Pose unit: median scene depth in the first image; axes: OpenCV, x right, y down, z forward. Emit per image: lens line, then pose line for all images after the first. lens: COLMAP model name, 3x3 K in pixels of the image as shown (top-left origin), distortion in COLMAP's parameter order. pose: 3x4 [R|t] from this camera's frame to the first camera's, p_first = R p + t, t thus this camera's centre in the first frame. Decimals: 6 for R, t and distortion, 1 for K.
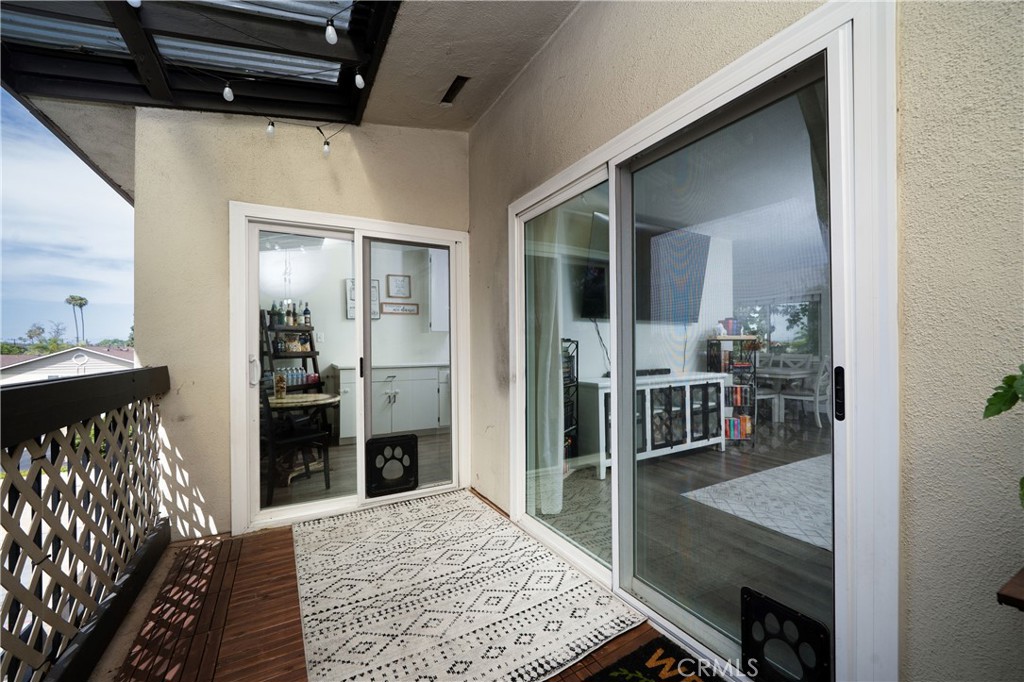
lens RADIAL K [[389.6, 0, 508.4], [0, 389.6, 347.2], [0, 0, 1]] dist [-0.001440, -0.000077]
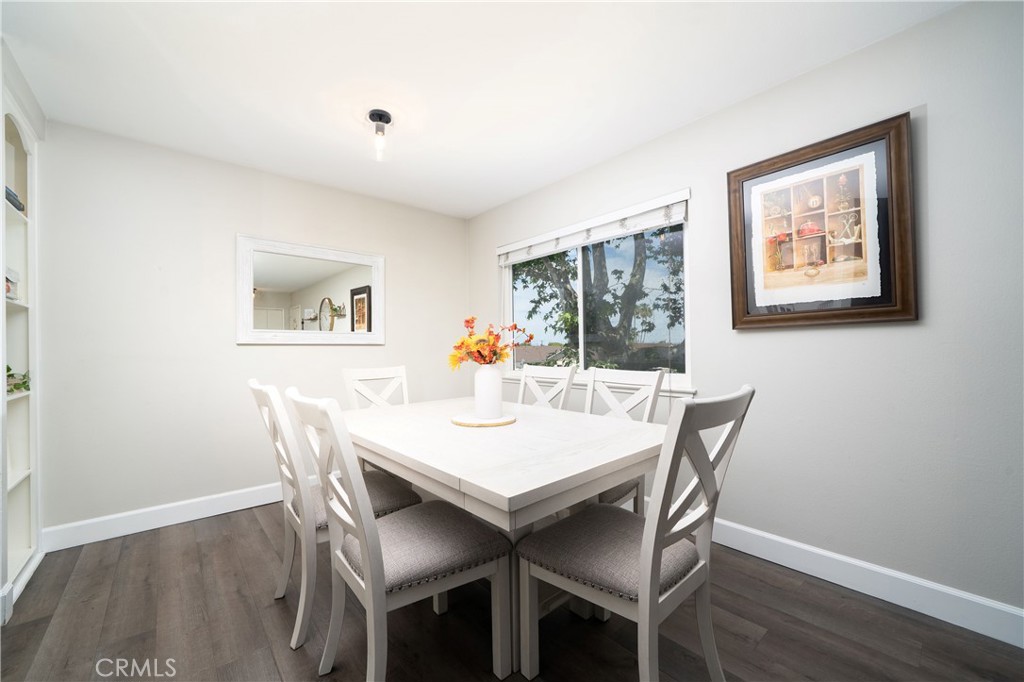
lens RADIAL K [[389.6, 0, 508.4], [0, 389.6, 347.2], [0, 0, 1]] dist [-0.001440, -0.000077]
pose [[0.979206, -0.005338, 0.202798, 0.885284], [0.006939, 0.999950, -0.007183, 0.000170], [-0.202750, 0.008441, 0.979194, 1.059142]]
